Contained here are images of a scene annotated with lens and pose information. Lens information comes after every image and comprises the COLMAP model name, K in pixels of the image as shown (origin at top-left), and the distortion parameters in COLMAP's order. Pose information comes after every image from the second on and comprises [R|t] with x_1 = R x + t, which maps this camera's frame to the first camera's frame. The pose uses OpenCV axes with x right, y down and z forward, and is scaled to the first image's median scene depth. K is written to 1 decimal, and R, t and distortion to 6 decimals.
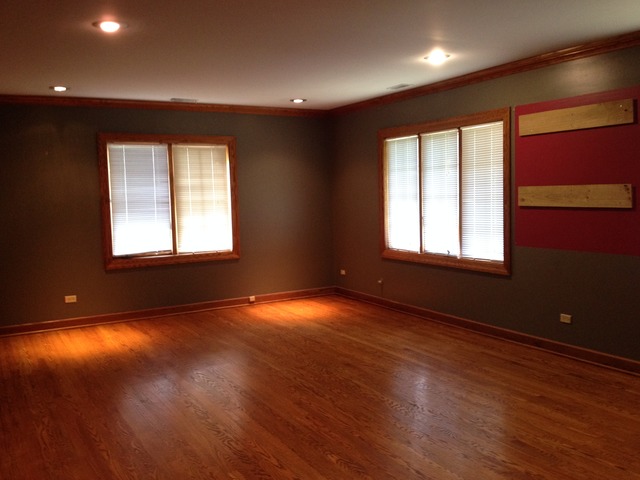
lens RADIAL K [[582.0, 0, 320.0], [0, 582.0, 240.0], [0, 0, 1]] dist [-0.000182, -0.006821]
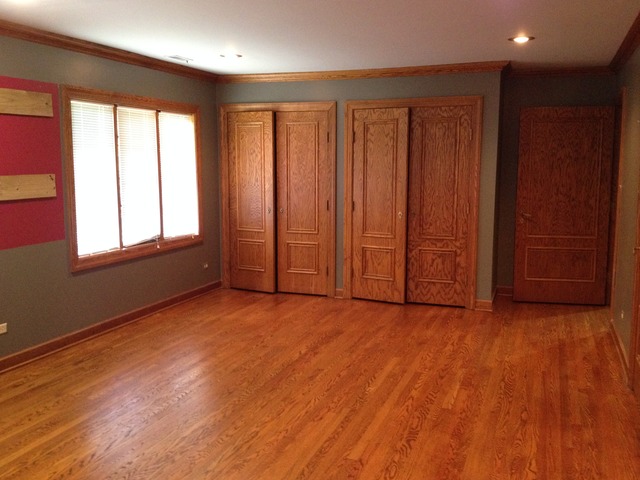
lens RADIAL K [[582.0, 0, 320.0], [0, 582.0, 240.0], [0, 0, 1]] dist [-0.000182, -0.006821]
pose [[-0.625861, -0.072368, 0.776570, -0.617519], [0.088890, 0.982580, 0.163205, -0.108803], [-0.774852, 0.171173, -0.608526, 1.296001]]
